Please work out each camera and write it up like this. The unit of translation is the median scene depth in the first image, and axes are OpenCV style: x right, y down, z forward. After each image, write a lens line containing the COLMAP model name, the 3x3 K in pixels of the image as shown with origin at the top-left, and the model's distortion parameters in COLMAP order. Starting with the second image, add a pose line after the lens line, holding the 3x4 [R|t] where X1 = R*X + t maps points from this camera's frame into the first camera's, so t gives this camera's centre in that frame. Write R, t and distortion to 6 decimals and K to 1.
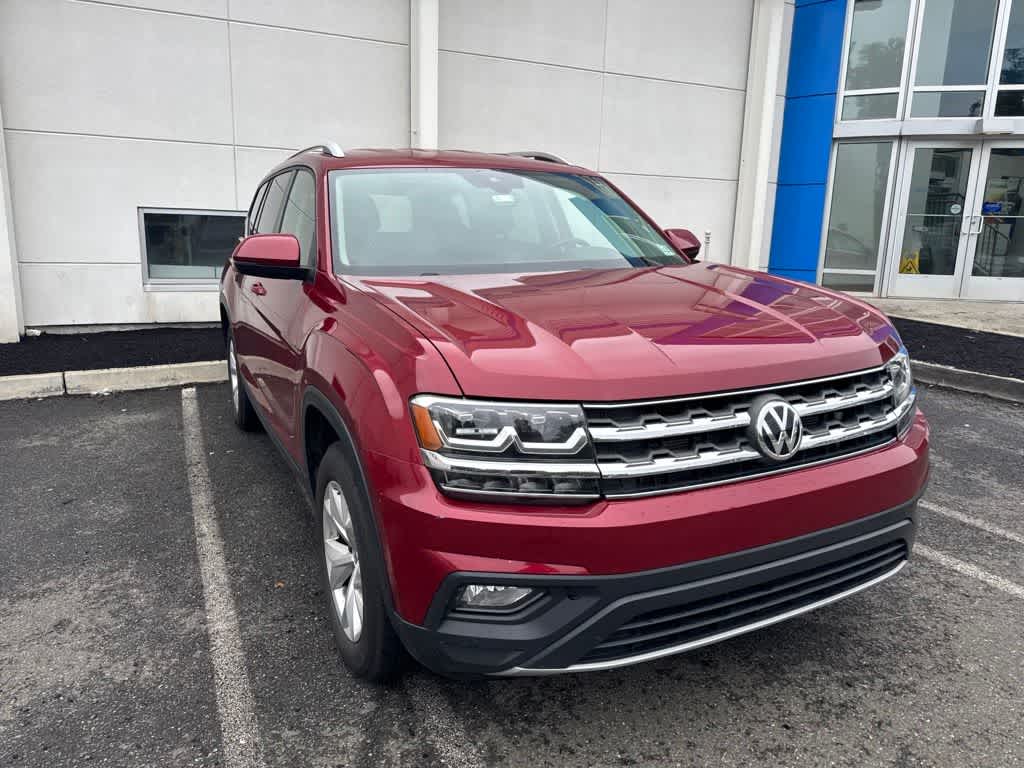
lens RADIAL K [[727.7, 0, 518.3], [0, 727.7, 372.7], [0, 0, 1]] dist [0.000298, -0.001078]
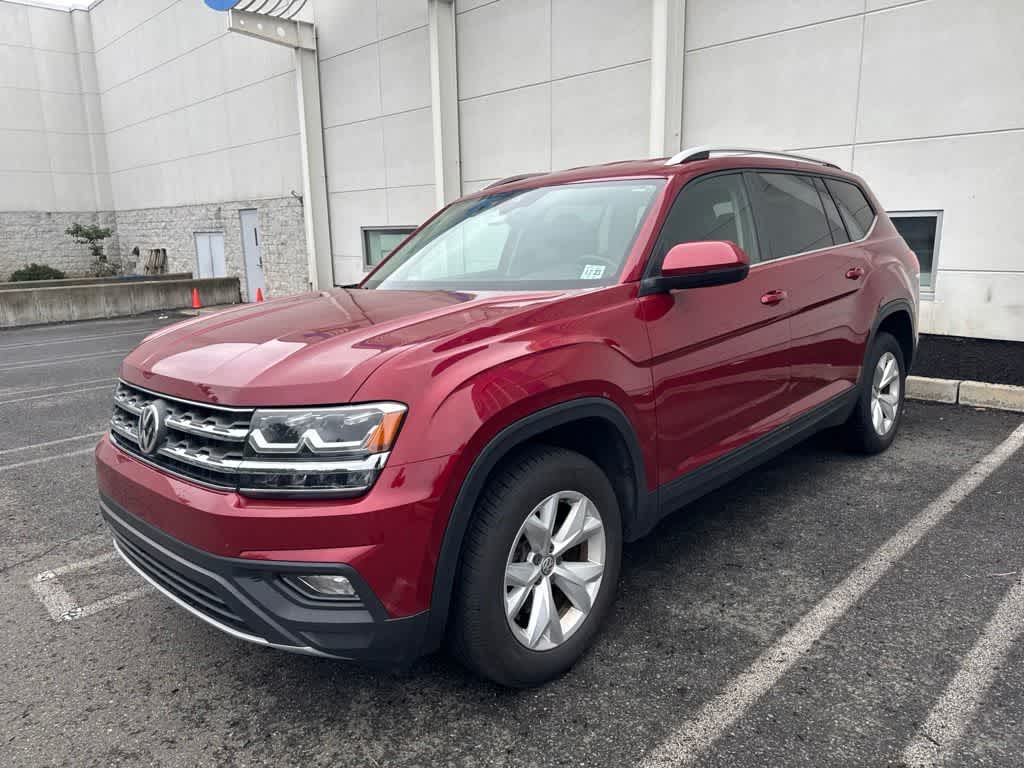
lens RADIAL K [[715.3, 0, 506.4], [0, 715.3, 382.4], [0, 0, 1]] dist [0.035696, -0.040574]
pose [[0.324042, 0.163990, -0.931721, 1.170516], [-0.144281, 0.981907, 0.122644, -0.162417], [0.934976, 0.094688, 0.341839, 0.806876]]
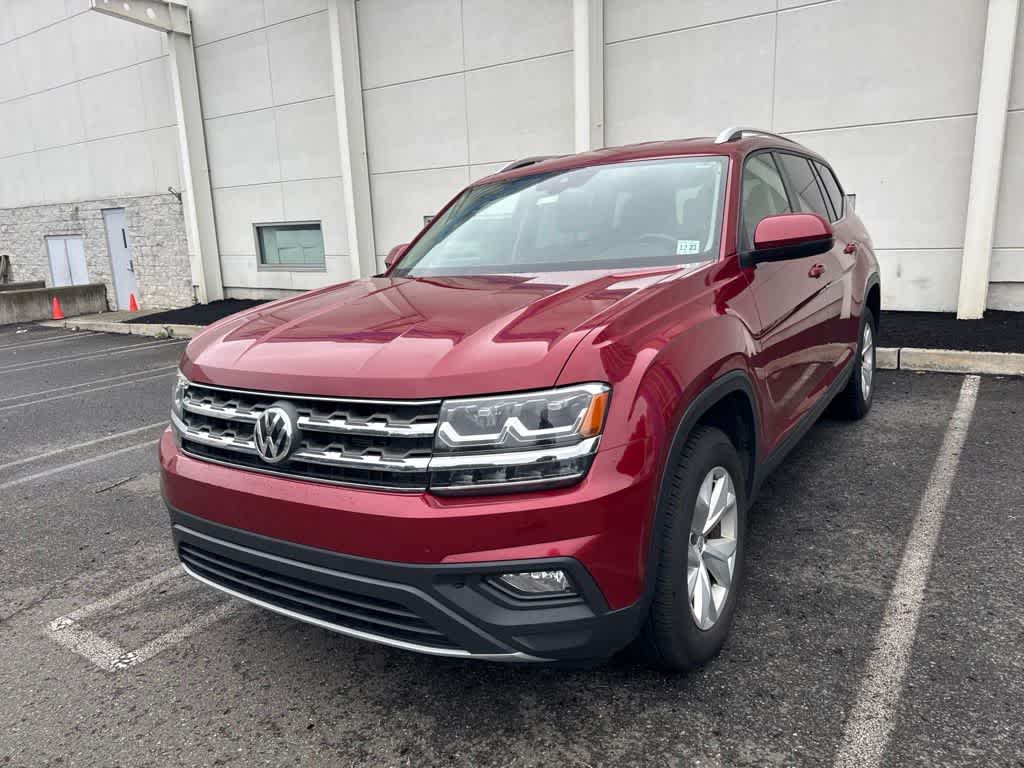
lens RADIAL K [[715.5, 0, 513.9], [0, 715.5, 381.4], [0, 0, 1]] dist [0.037988, -0.041593]
pose [[0.501618, 0.140535, -0.853598, 1.009648], [-0.105195, 0.989303, 0.101059, -0.100840], [0.858670, 0.039101, 0.511036, 0.539518]]
